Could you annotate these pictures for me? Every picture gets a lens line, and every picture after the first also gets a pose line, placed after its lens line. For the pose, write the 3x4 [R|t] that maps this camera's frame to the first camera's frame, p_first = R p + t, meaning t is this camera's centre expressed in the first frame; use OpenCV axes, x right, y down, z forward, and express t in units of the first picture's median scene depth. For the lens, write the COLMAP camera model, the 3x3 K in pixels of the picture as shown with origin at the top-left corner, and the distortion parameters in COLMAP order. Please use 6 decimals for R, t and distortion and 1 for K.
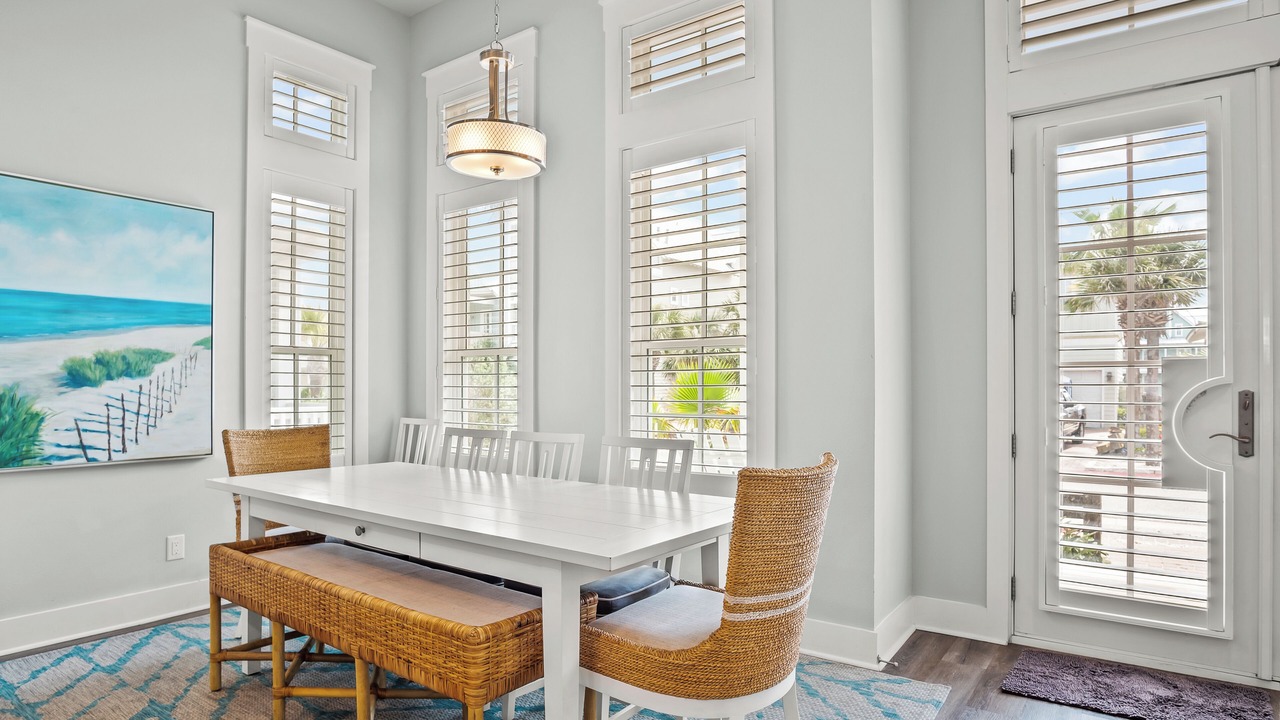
lens RADIAL K [[709.7, 0, 645.3], [0, 709.7, 377.8], [0, 0, 1]] dist [-0.033472, 0.000439]
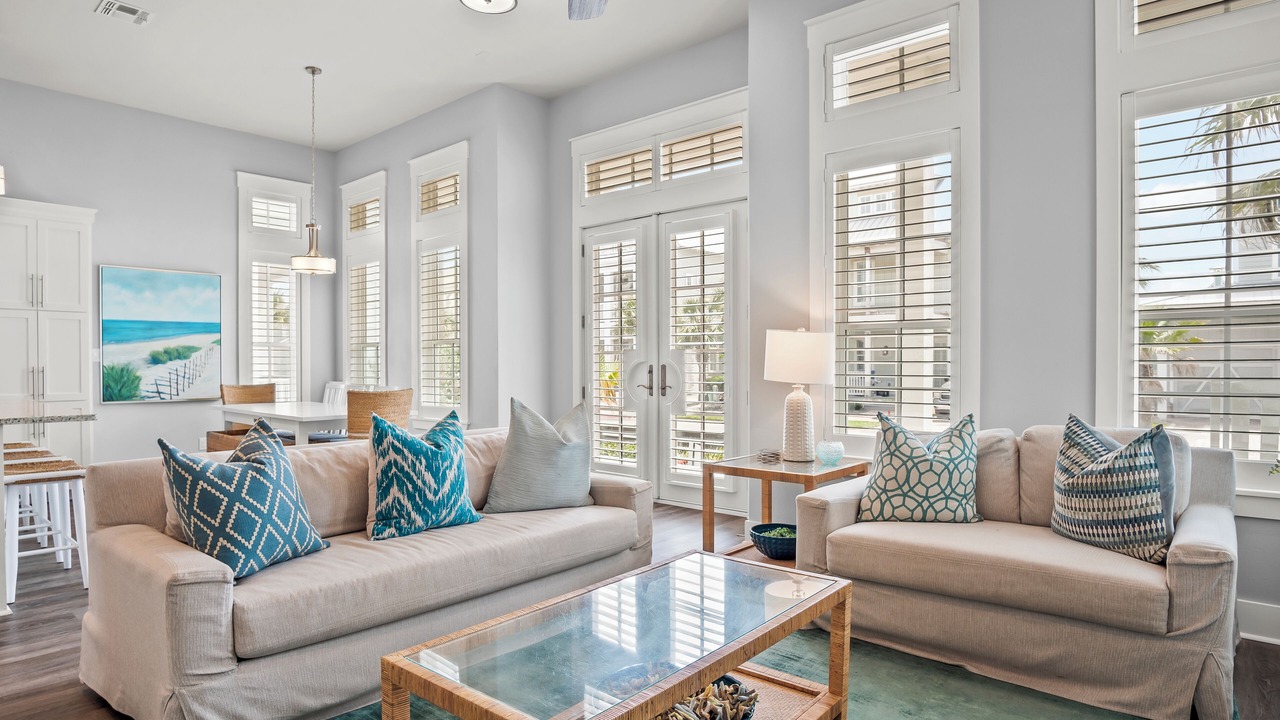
lens RADIAL K [[709.7, 0, 643.8], [0, 709.7, 365.9], [0, 0, 1]] dist [-0.033472, 0.000439]
pose [[0.994940, -0.000668, -0.100467, 0.859257], [0.001952, 0.999918, 0.012675, -0.005746], [0.100450, -0.012807, 0.994860, -0.951366]]
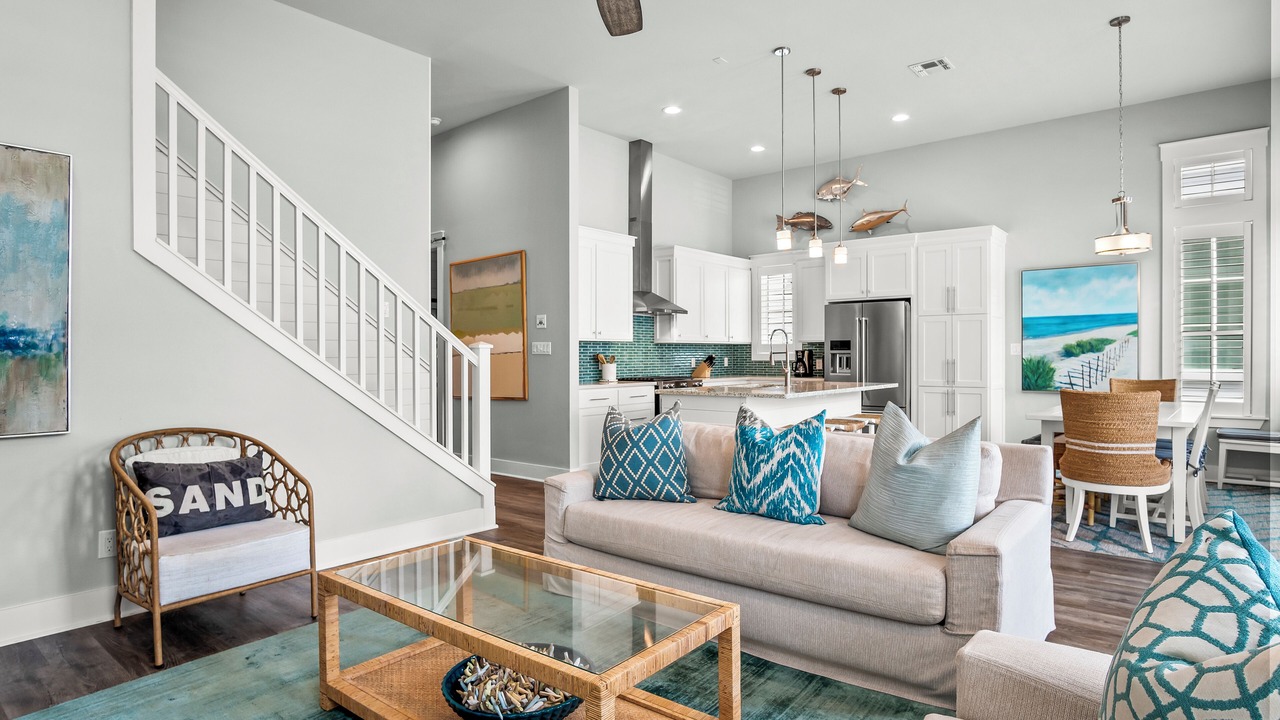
lens RADIAL K [[709.7, 0, 638.4], [0, 709.7, 359.9], [0, 0, 1]] dist [-0.033472, 0.000439]
pose [[-0.070033, 0.007115, -0.997519, 1.465310], [0.014579, 0.999875, 0.006108, -0.011013], [0.997438, -0.014115, -0.070128, -0.213357]]
